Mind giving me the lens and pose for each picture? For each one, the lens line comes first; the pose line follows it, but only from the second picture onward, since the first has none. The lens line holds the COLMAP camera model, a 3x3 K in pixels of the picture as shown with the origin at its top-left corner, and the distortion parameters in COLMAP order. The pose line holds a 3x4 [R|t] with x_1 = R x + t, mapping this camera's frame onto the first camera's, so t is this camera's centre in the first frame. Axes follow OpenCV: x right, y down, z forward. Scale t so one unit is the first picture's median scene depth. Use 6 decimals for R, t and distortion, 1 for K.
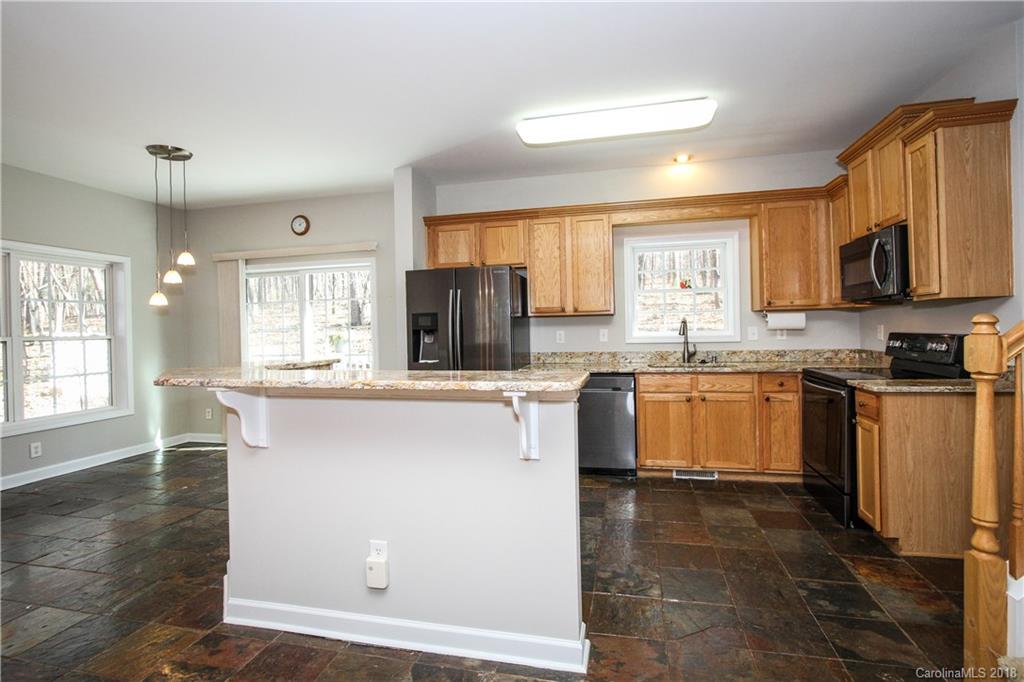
lens RADIAL K [[480.7, 0, 513.0], [0, 480.7, 331.0], [0, 0, 1]] dist [-0.008268, 0.000863]
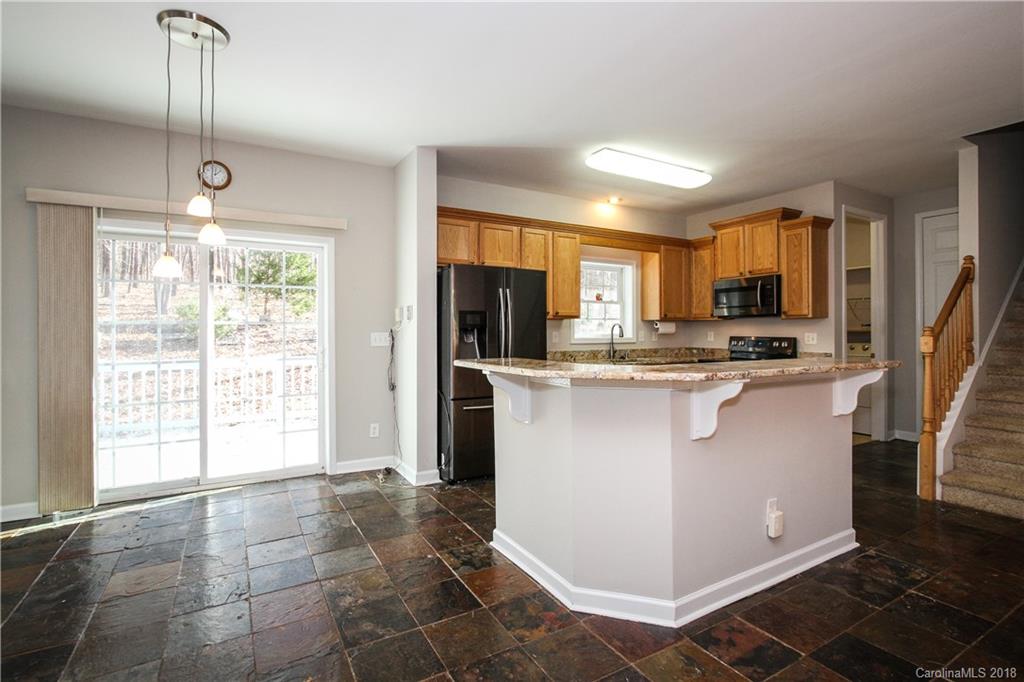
lens RADIAL K [[480.7, 0, 495.4], [0, 480.7, 329.6], [0, 0, 1]] dist [-0.008268, 0.000863]
pose [[0.740146, 0.020964, 0.672120, -0.742140], [-0.013600, 0.999776, -0.016207, 0.013453], [-0.672309, 0.002855, 0.740265, 0.254948]]
